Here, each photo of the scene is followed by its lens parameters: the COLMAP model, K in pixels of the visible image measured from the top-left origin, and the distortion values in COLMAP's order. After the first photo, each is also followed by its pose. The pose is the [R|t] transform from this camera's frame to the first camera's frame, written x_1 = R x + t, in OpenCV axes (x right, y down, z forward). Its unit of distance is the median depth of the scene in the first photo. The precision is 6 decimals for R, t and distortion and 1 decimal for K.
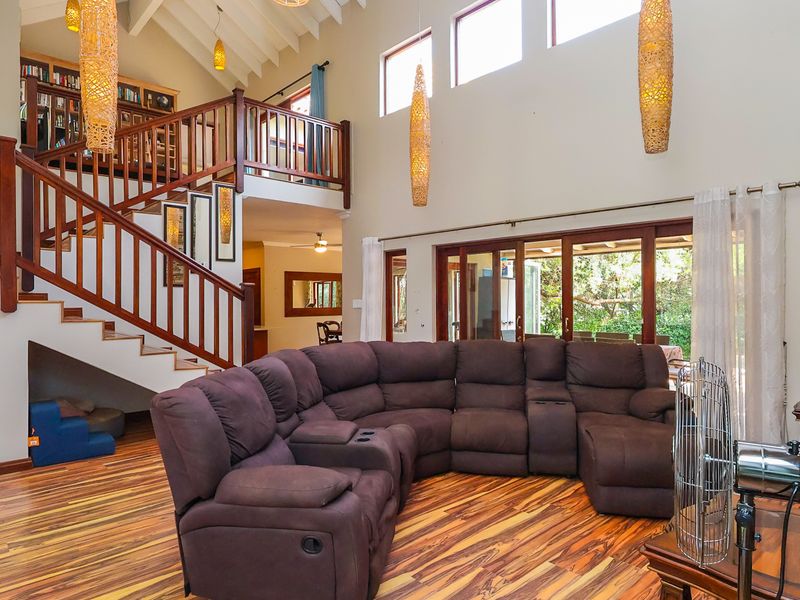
lens RADIAL K [[504.0, 0, 400.0], [0, 504.0, 300.0], [0, 0, 1]] dist [-0.005035, 0.000075]
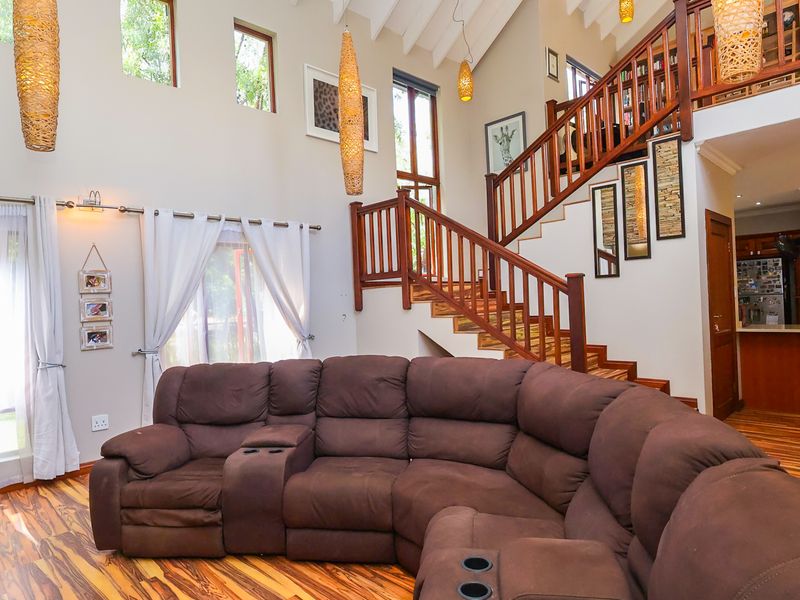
lens RADIAL K [[504.0, 0, 400.0], [0, 504.0, 300.0], [0, 0, 1]] dist [-0.005035, 0.000075]
pose [[0.004873, -0.005618, -0.999972, 0.871880], [0.045049, 0.998970, -0.005393, 0.002861], [0.998973, -0.045022, 0.005121, 1.241482]]
